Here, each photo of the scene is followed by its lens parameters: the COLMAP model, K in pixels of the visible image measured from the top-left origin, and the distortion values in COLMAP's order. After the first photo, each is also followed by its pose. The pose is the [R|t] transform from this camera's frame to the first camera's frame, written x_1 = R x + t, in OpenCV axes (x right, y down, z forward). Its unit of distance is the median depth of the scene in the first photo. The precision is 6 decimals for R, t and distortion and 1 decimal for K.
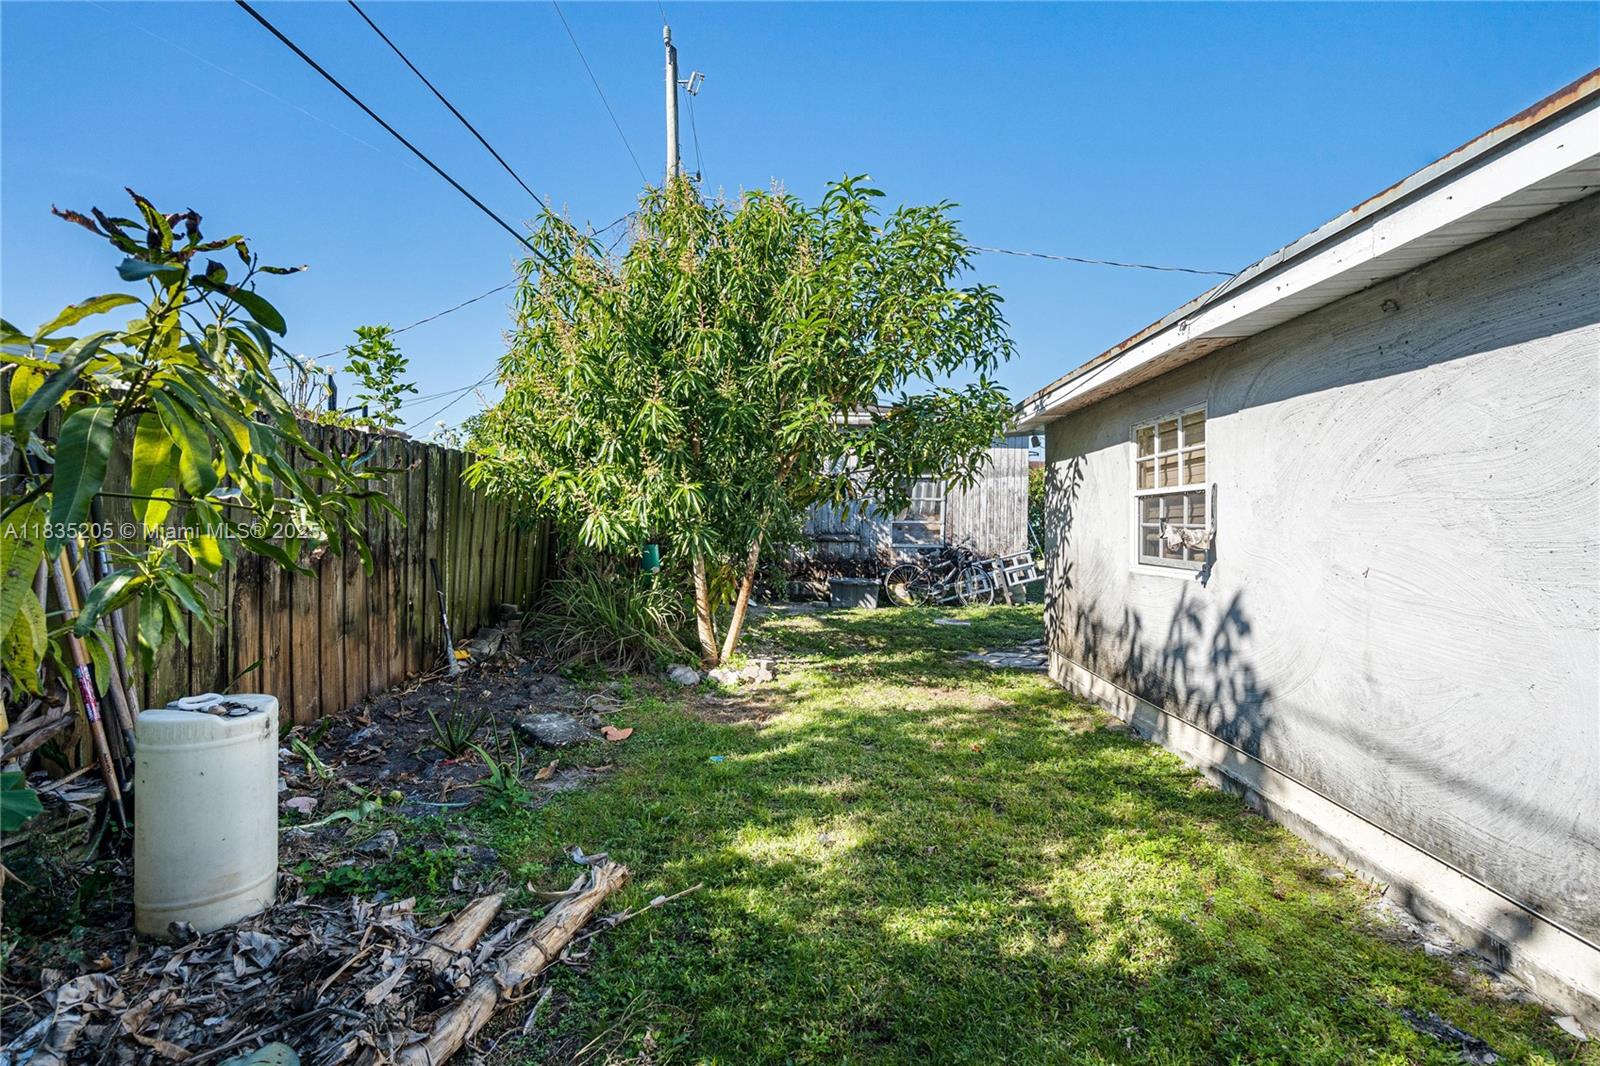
lens RADIAL K [[733.4, 0, 805.5], [0, 733.4, 525.6], [0, 0, 1]] dist [-0.008347, 0.004000]
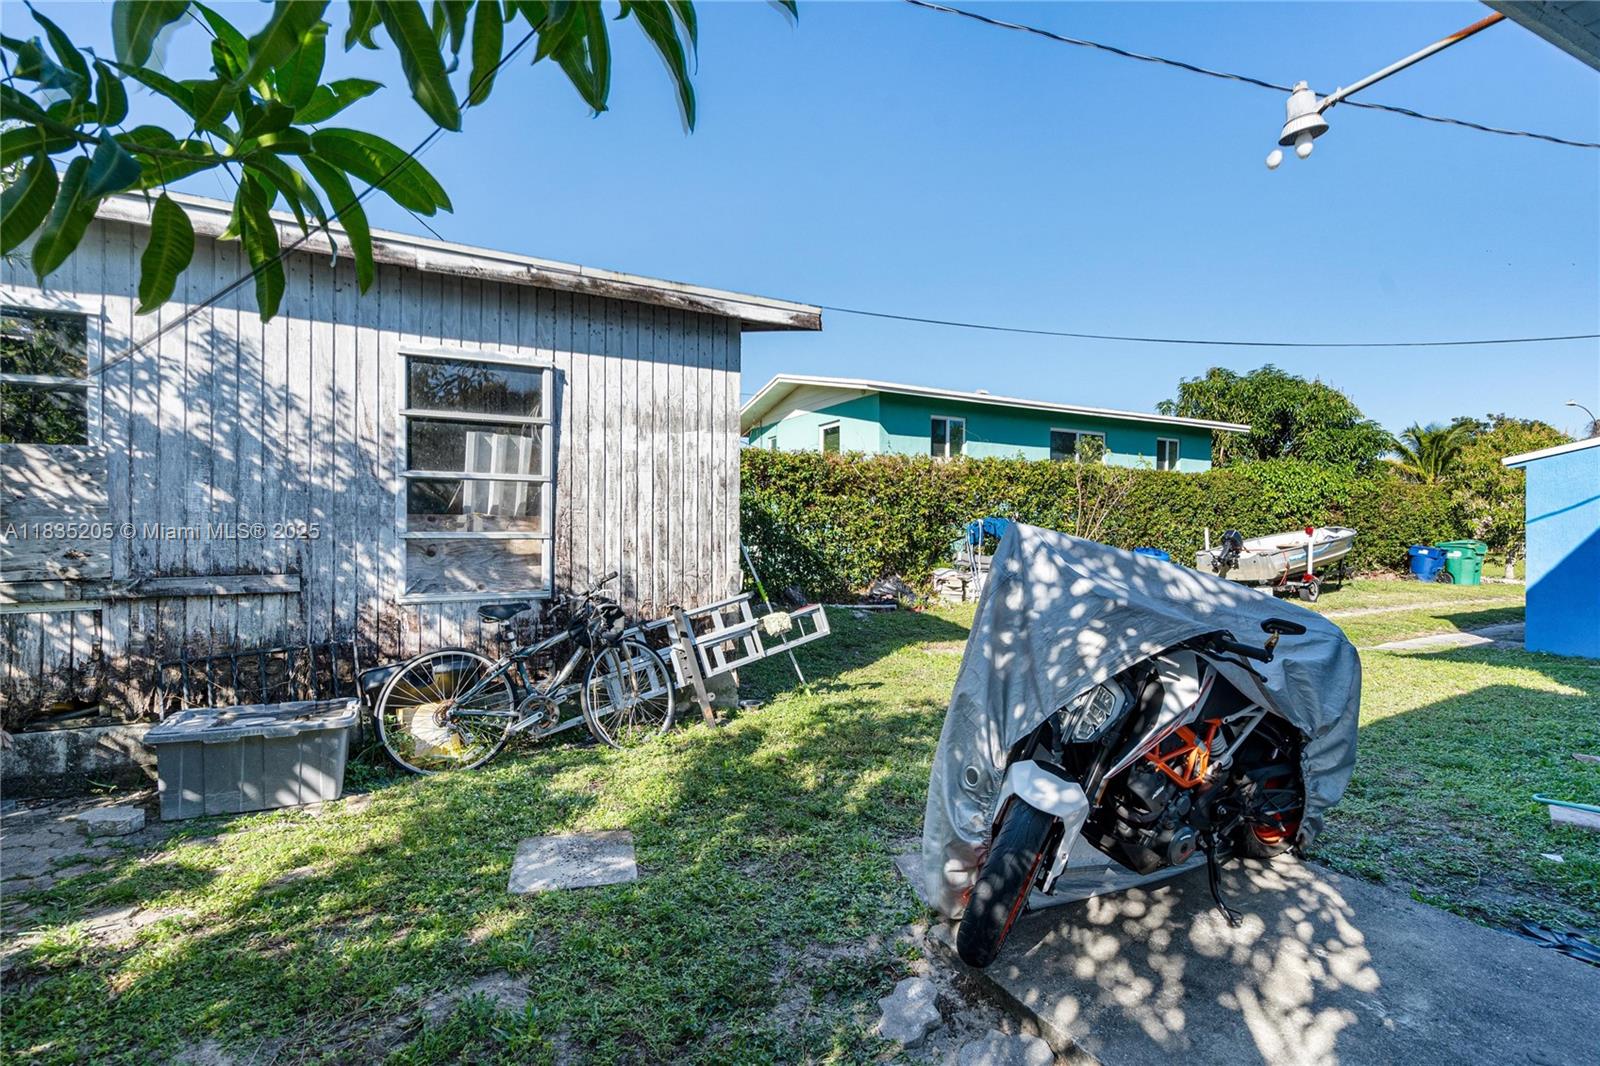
lens RADIAL K [[733.4, 0, 799.1], [0, 733.4, 533.2], [0, 0, 1]] dist [-0.008347, 0.004000]
pose [[0.879291, -0.012913, 0.476109, 0.117850], [0.013751, 0.999904, 0.001723, -0.004367], [-0.476086, 0.005032, 0.879385, 0.584636]]
